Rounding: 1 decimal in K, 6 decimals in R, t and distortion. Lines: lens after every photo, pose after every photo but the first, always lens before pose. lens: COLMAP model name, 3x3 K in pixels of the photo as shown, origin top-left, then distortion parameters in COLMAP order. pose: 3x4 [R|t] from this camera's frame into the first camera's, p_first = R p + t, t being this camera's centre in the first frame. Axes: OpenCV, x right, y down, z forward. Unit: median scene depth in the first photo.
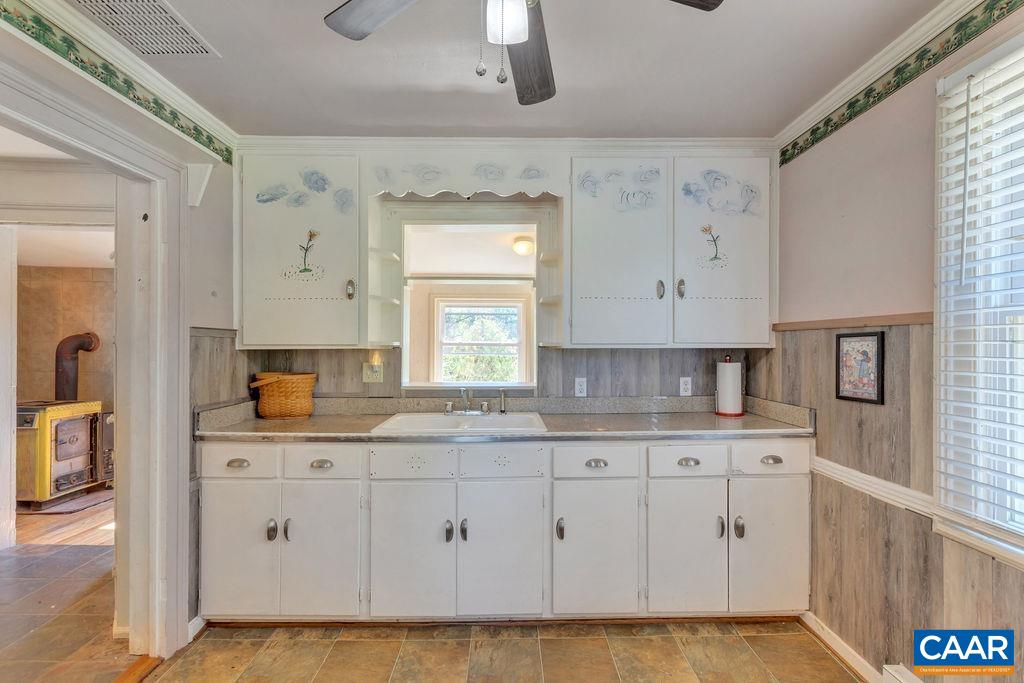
lens RADIAL K [[451.7, 0, 514.0], [0, 451.7, 346.4], [0, 0, 1]] dist [-0.000624, -0.000057]
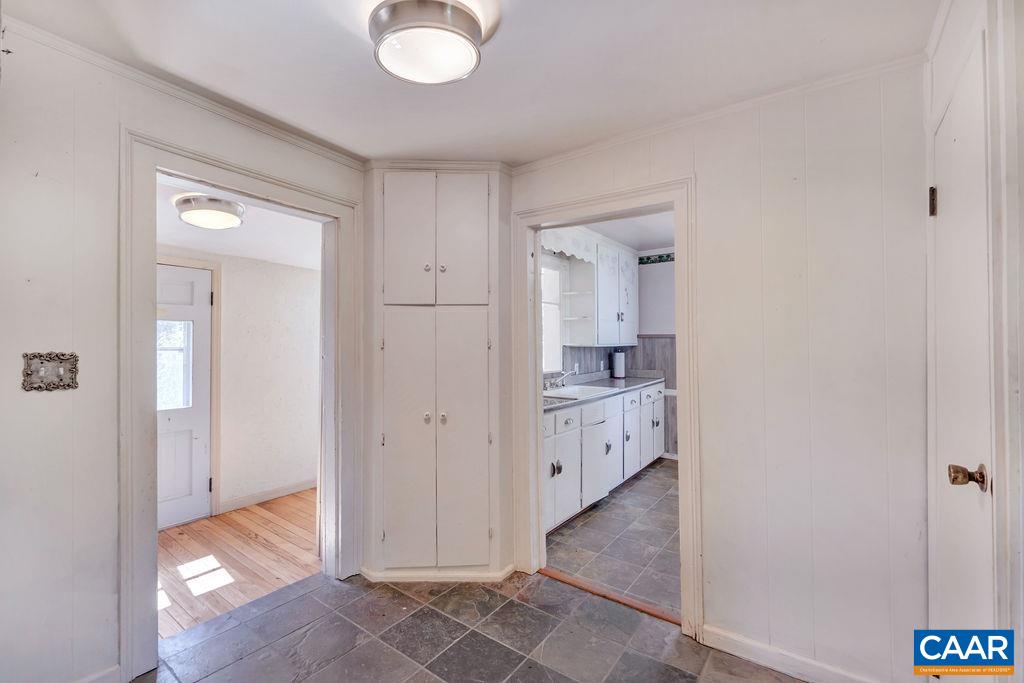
lens RADIAL K [[437.8, 0, 529.7], [0, 437.8, 336.7], [0, 0, 1]] dist [-0.000930, -0.000136]
pose [[0.581275, 0.008791, 0.813659, -1.723038], [0.000599, 0.999937, -0.011232, -0.018794], [-0.813707, 0.007016, 0.581233, 0.208341]]
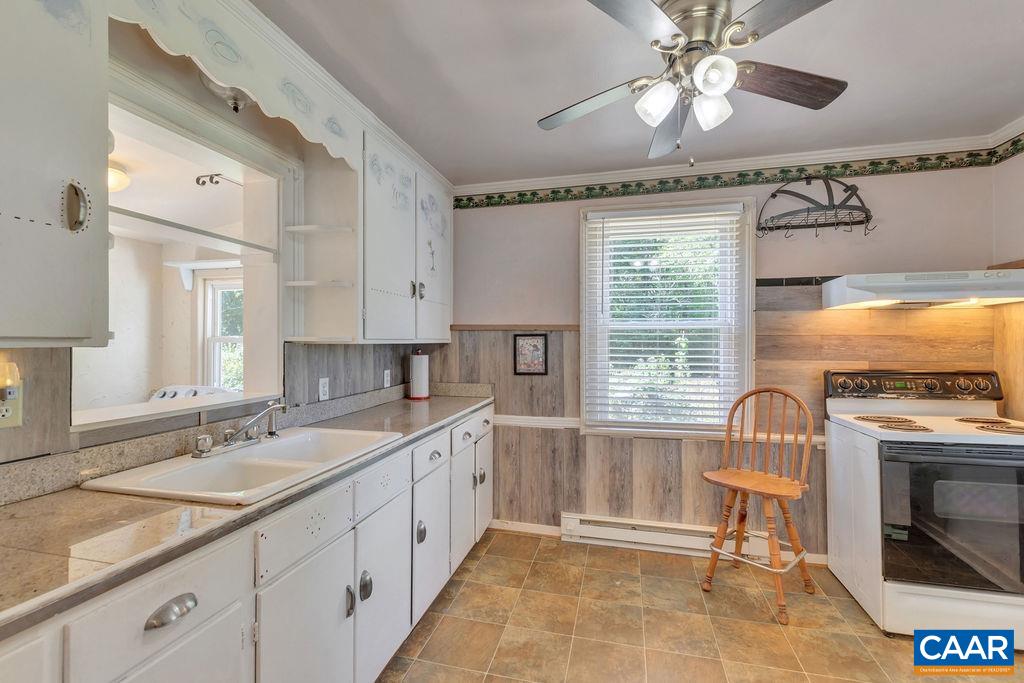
lens RADIAL K [[437.6, 0, 521.6], [0, 437.6, 341.2], [0, 0, 1]] dist [-0.011125, -0.000009]
pose [[0.245700, 0.001536, 0.969345, -0.726899], [-0.003326, 0.999994, -0.000741, -0.002056], [-0.969340, -0.003042, 0.245703, 0.556617]]
